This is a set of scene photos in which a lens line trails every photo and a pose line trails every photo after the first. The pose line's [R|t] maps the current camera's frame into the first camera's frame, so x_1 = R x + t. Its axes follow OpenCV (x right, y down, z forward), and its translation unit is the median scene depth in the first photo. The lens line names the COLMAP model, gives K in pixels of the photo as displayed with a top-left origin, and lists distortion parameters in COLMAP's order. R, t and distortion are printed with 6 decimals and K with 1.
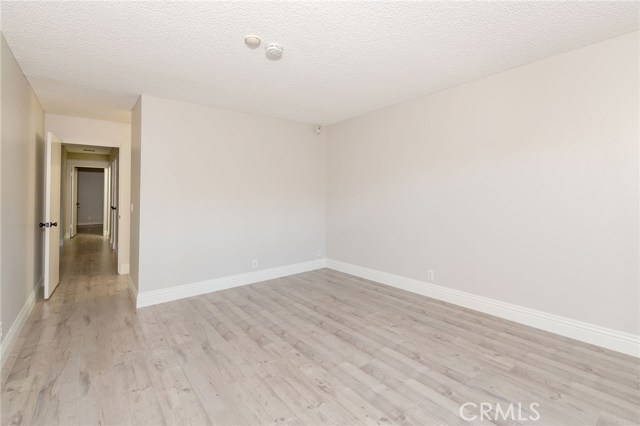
lens RADIAL K [[277.2, 0, 326.5], [0, 277.2, 180.3], [0, 0, 1]] dist [-0.002606, -0.000356]
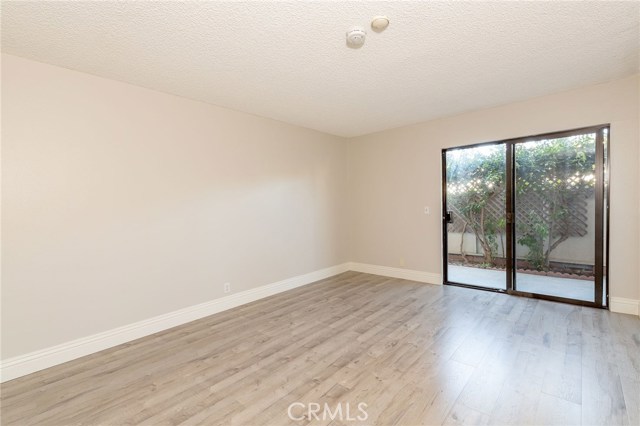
lens RADIAL K [[277.2, 0, 320.4], [0, 277.2, 213.9], [0, 0, 1]] dist [-0.002606, -0.000356]
pose [[-0.109842, -0.016205, 0.993817, -0.883245], [-0.017097, 0.999750, 0.014412, 0.062566], [-0.993802, -0.015408, -0.110092, 1.017489]]
